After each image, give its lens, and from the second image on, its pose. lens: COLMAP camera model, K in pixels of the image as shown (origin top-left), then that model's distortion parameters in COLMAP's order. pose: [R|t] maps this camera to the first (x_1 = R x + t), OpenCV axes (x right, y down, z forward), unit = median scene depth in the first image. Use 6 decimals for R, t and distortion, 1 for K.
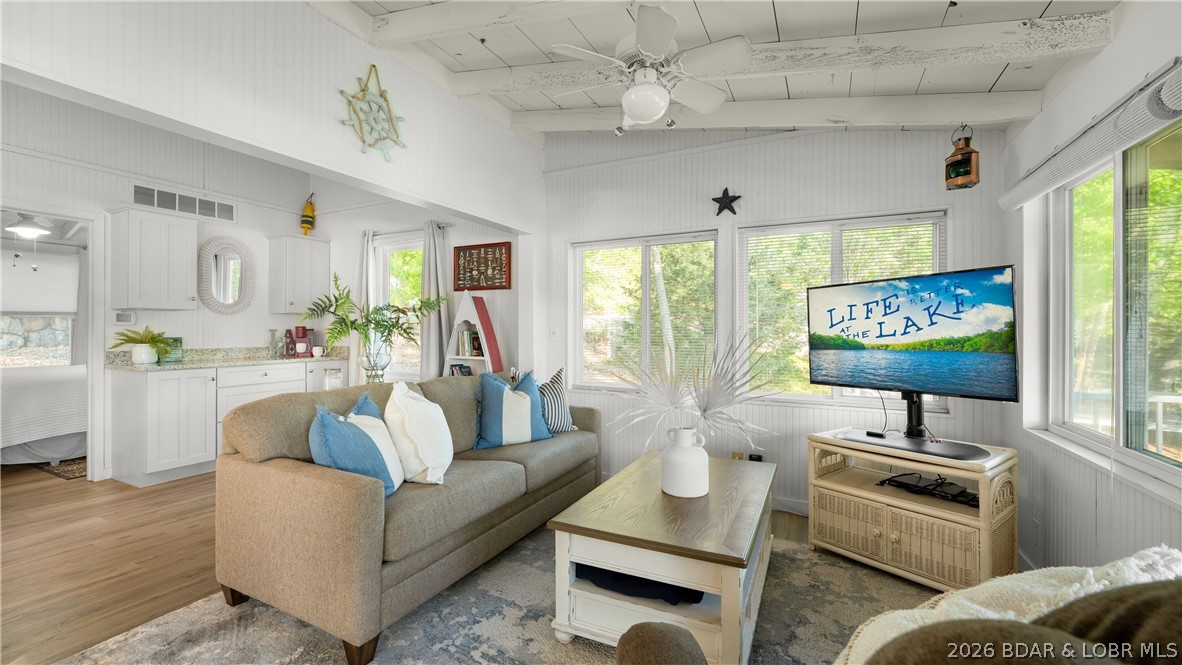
lens RADIAL K [[481.8, 0, 591.0], [0, 481.8, 332.5], [0, 0, 1]] dist [-0.001752, -0.000063]
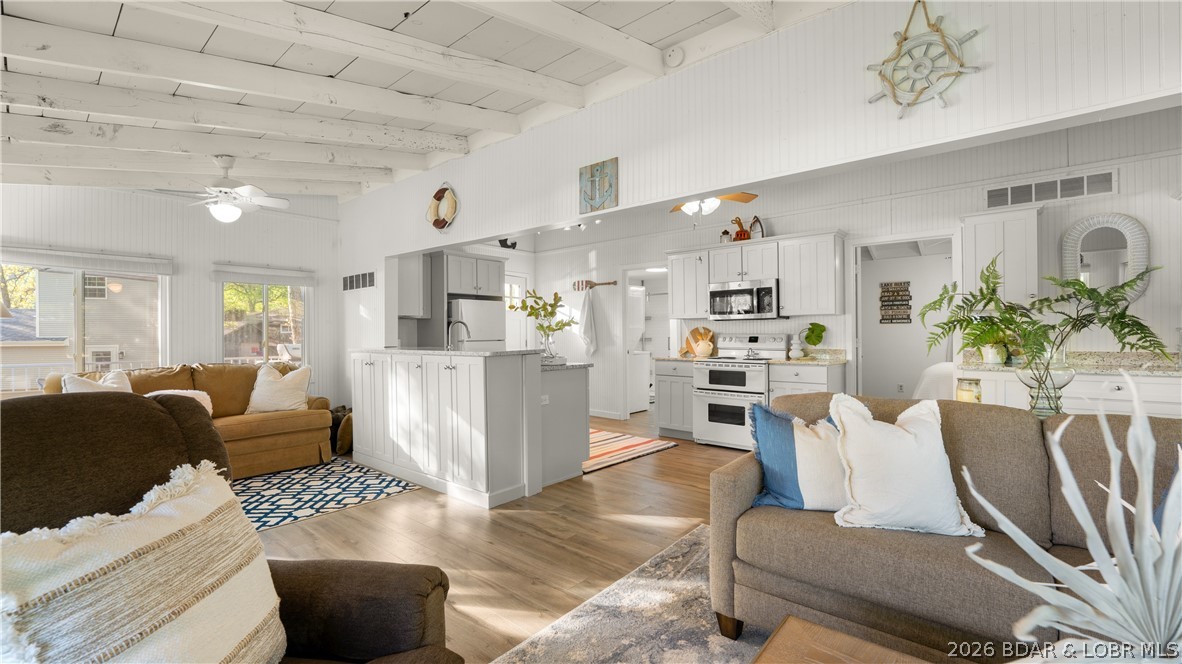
lens RADIAL K [[494.9, 0, 576.8], [0, 494.9, 327.5], [0, 0, 1]] dist [-0.000268, -0.000072]
pose [[-0.260834, -0.012611, -0.965301, 0.417877], [0.005401, 0.999880, -0.014522, -0.002207], [0.965369, -0.009002, -0.260735, 0.567640]]
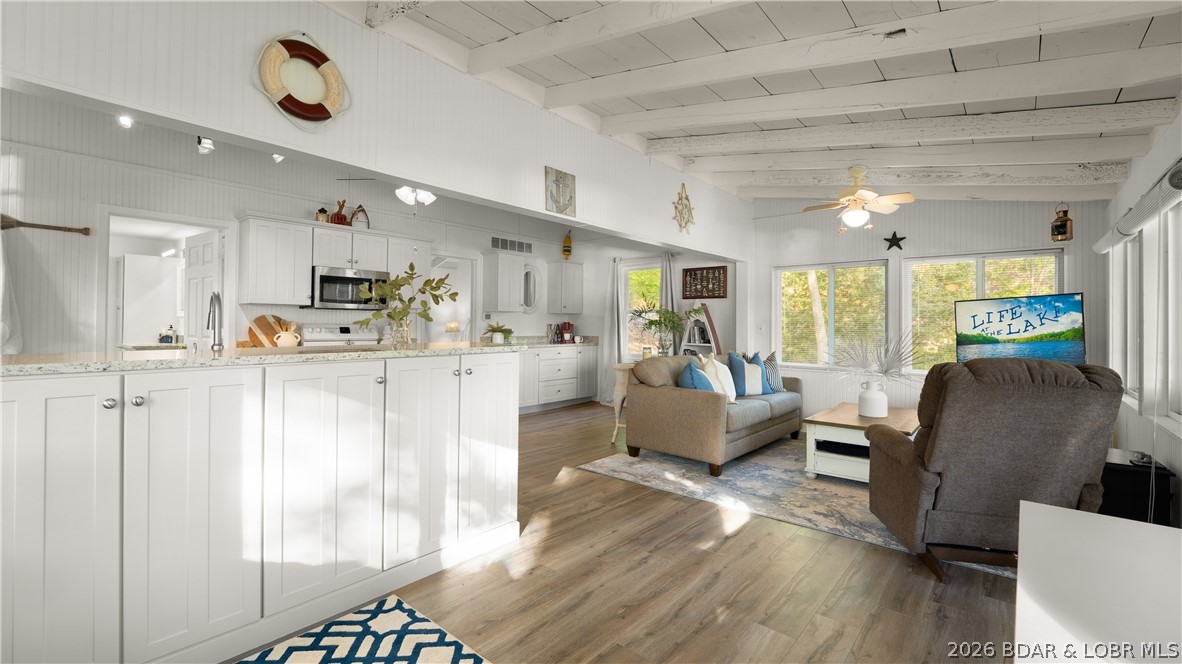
lens RADIAL K [[494.9, 0, 576.8], [0, 494.9, 327.5], [0, 0, 1]] dist [-0.000268, -0.000072]
pose [[0.962738, 0.007492, -0.270332, -0.269981], [-0.007149, 0.999972, 0.002254, -0.000903], [0.270341, -0.000237, 0.962765, -0.776800]]
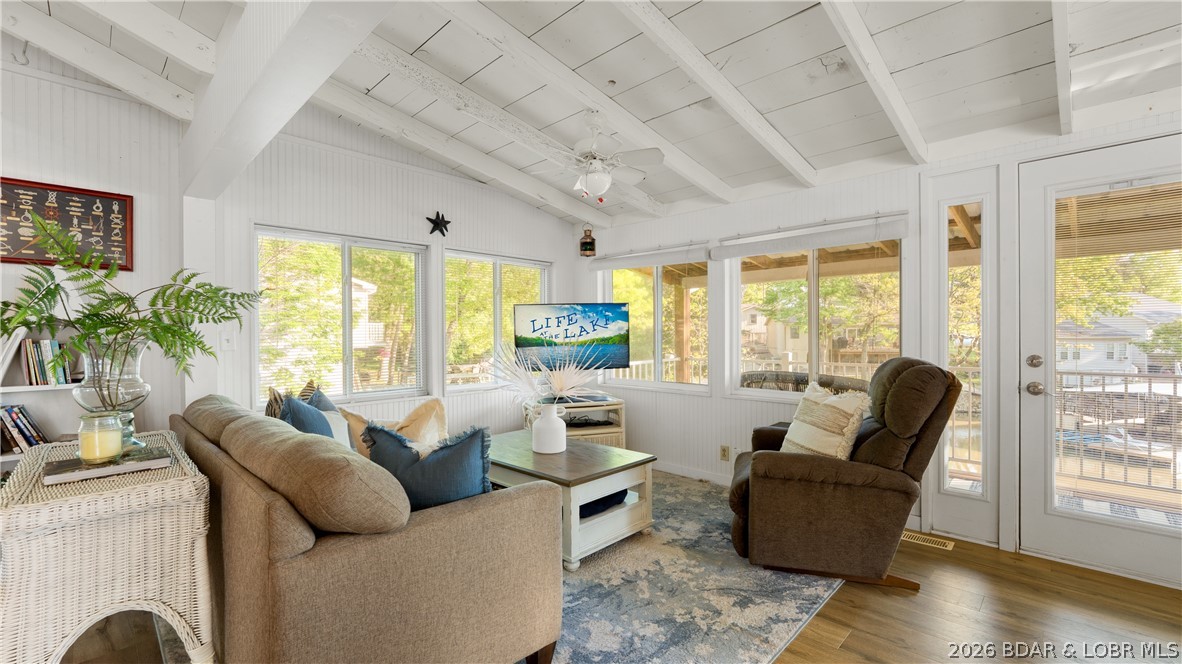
lens RADIAL K [[494.9, 0, 576.8], [0, 494.9, 327.5], [0, 0, 1]] dist [-0.000268, -0.000072]
pose [[0.325777, 0.005568, 0.945430, -0.804859], [0.007580, 0.999935, -0.008501, -0.009387], [-0.945416, 0.009936, 0.325714, 0.325226]]
